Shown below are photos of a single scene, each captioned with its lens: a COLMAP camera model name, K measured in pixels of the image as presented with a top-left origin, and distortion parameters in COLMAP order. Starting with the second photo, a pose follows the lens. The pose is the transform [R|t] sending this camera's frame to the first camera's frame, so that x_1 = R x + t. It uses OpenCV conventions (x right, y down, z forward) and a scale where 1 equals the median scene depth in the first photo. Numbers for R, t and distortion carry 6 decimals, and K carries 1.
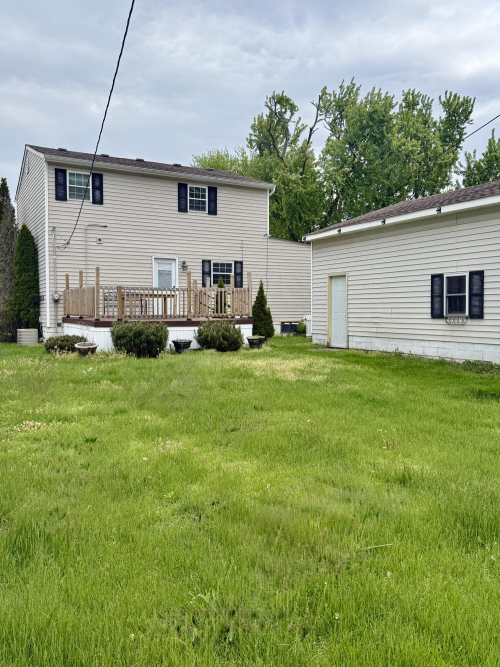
lens RADIAL K [[573.9, 0, 250.0], [0, 573.9, 333.5], [0, 0, 1]] dist [0.199574, -0.471467]
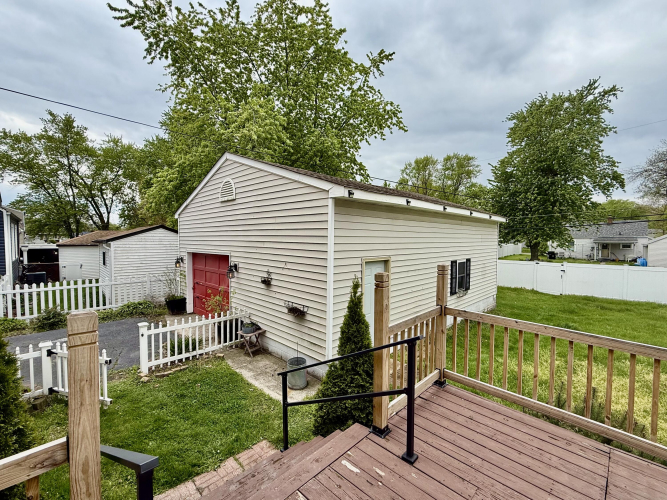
lens RADIAL K [[278.6, 0, 333.5], [0, 278.6, 250.0], [0, 0, 1]] dist [-0.000537, -0.000056]
pose [[-0.296818, -0.040334, 0.954082, -0.131664], [0.033330, 0.998061, 0.052563, -0.119216], [-0.954352, 0.047401, -0.294899, 1.028687]]
